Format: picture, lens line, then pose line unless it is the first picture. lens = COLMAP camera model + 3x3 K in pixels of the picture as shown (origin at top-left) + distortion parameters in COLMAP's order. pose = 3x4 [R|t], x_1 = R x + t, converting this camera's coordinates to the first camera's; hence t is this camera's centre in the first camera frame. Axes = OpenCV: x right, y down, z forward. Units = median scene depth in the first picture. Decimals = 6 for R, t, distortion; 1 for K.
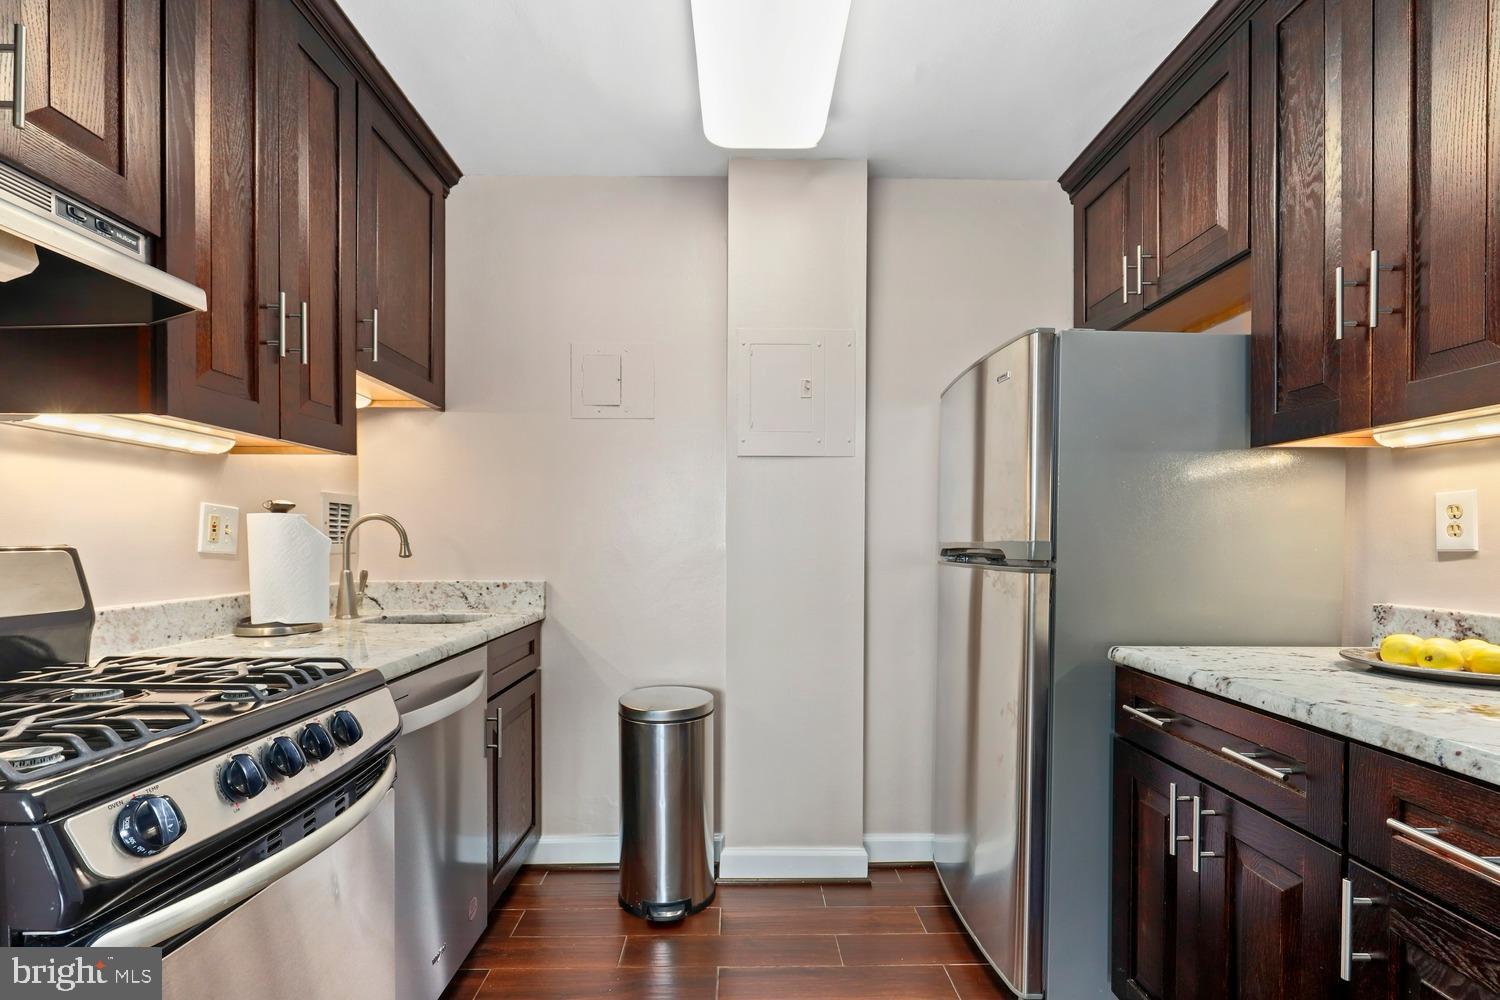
lens RADIAL K [[691.8, 0, 746.4], [0, 691.8, 563.1], [0, 0, 1]] dist [-0.017368, 0.000257]
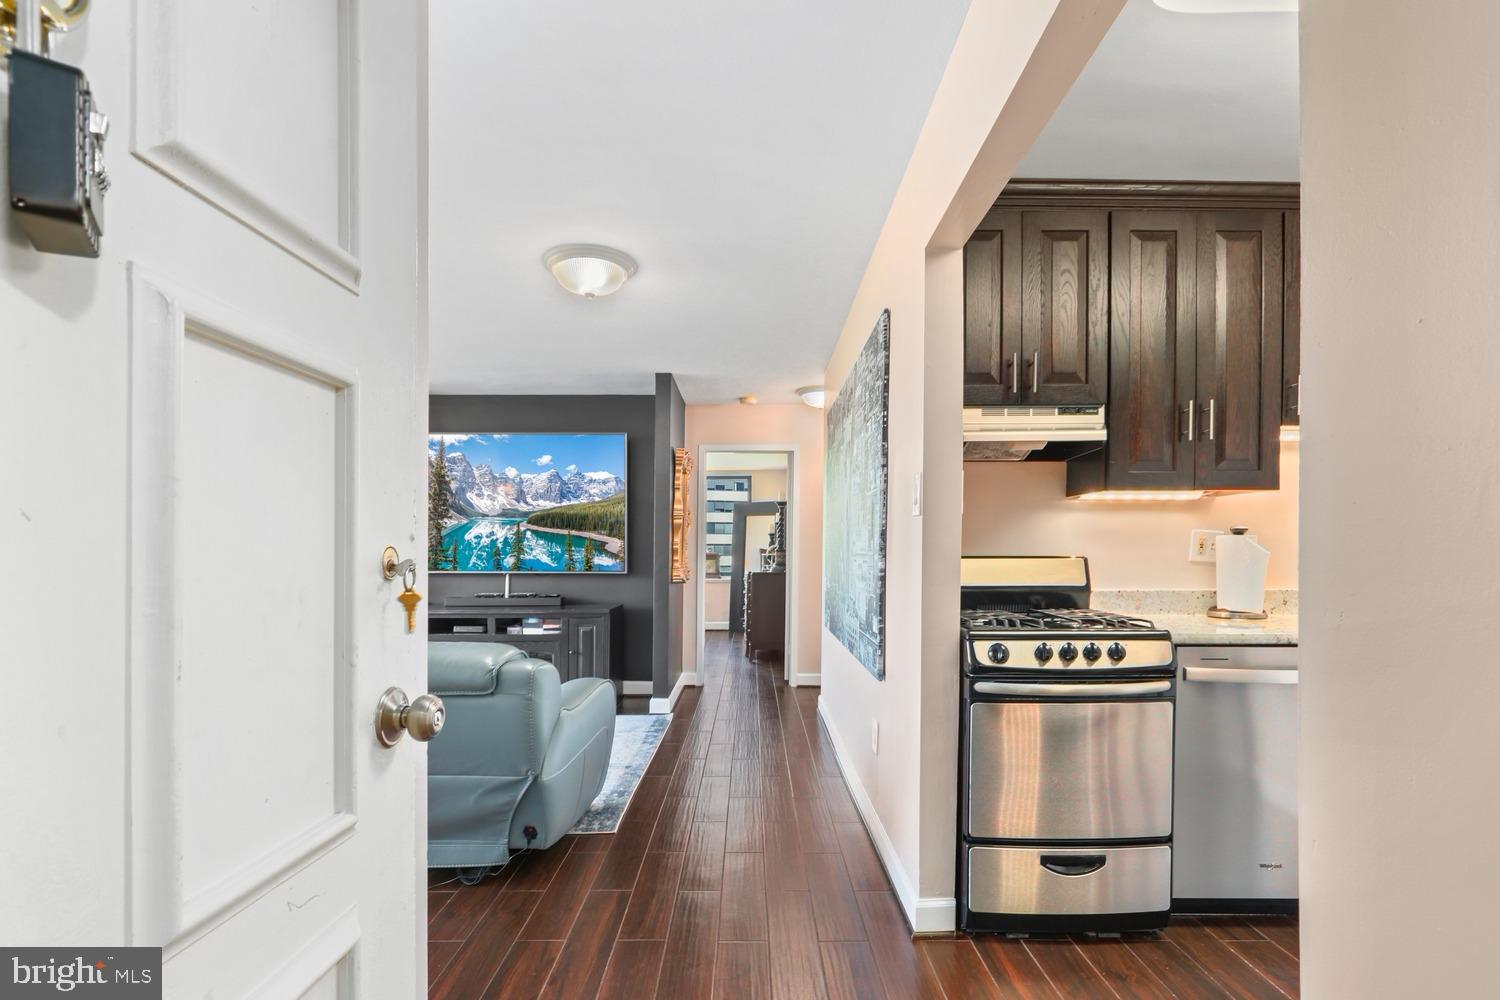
lens RADIAL K [[691.8, 0, 746.4], [0, 691.8, 563.1], [0, 0, 1]] dist [-0.017368, 0.000257]
pose [[-0.035246, 0.014758, -0.999270, 0.839382], [-0.034716, 0.999269, 0.015983, -0.000604], [0.998776, 0.035254, -0.034708, 0.013505]]
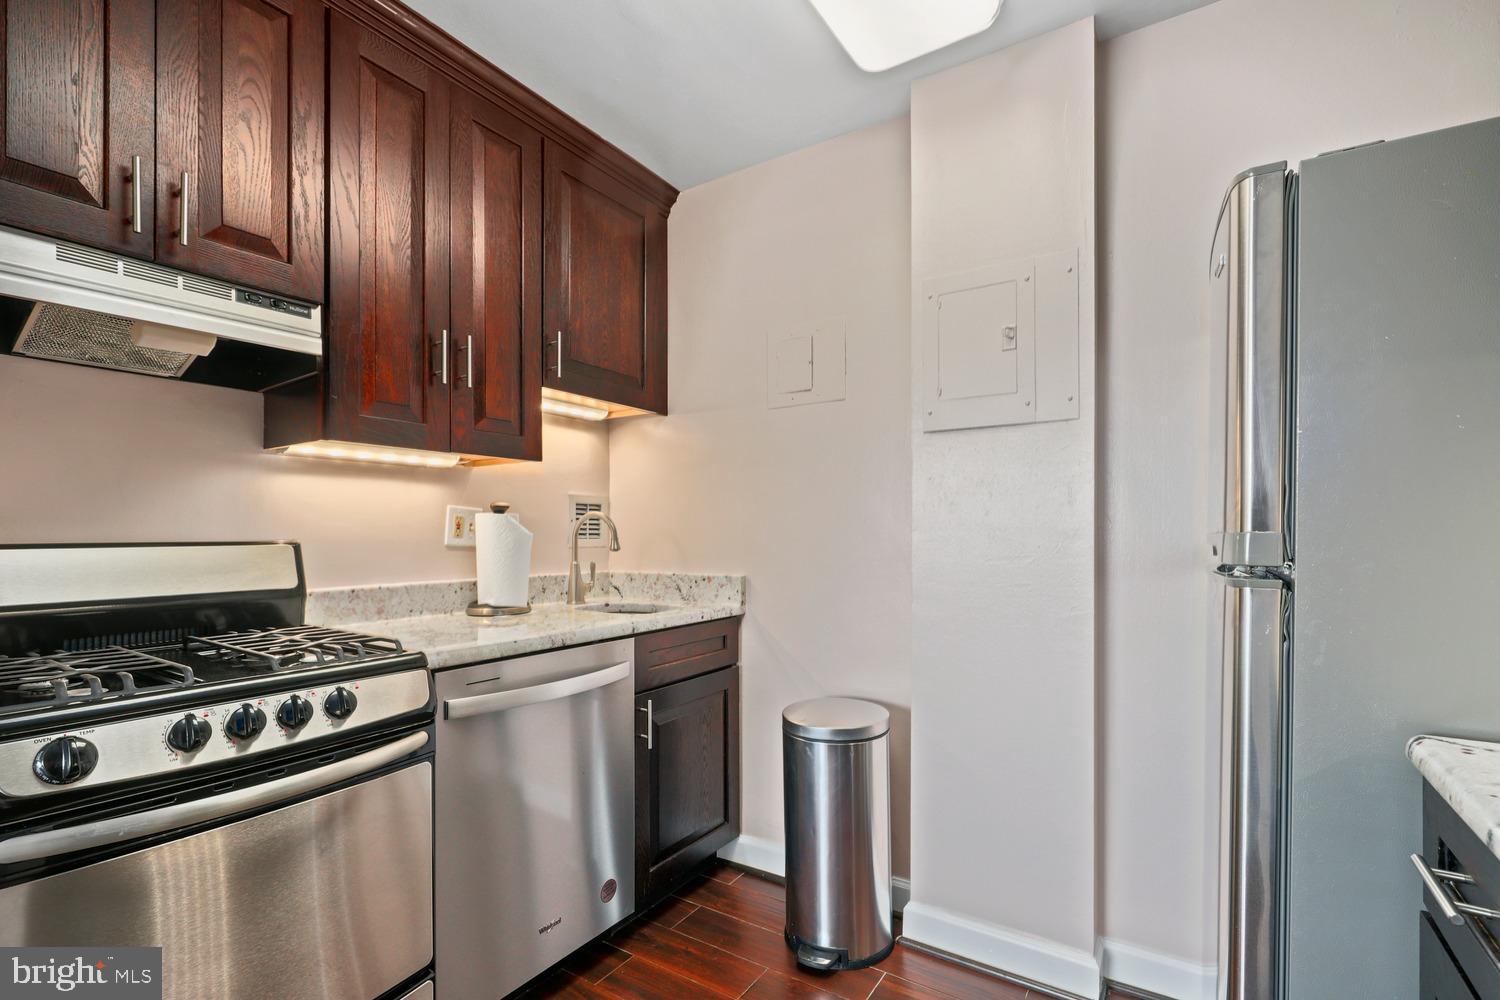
lens RADIAL K [[683.3, 0, 749.9], [0, 683.3, 542.9], [0, 0, 1]] dist [-0.011679, 0.000005]
pose [[0.824194, 0.000931, -0.566307, 0.373979], [-0.012609, 0.999781, -0.016707, -0.006944], [0.566168, 0.020910, 0.824025, 0.274839]]
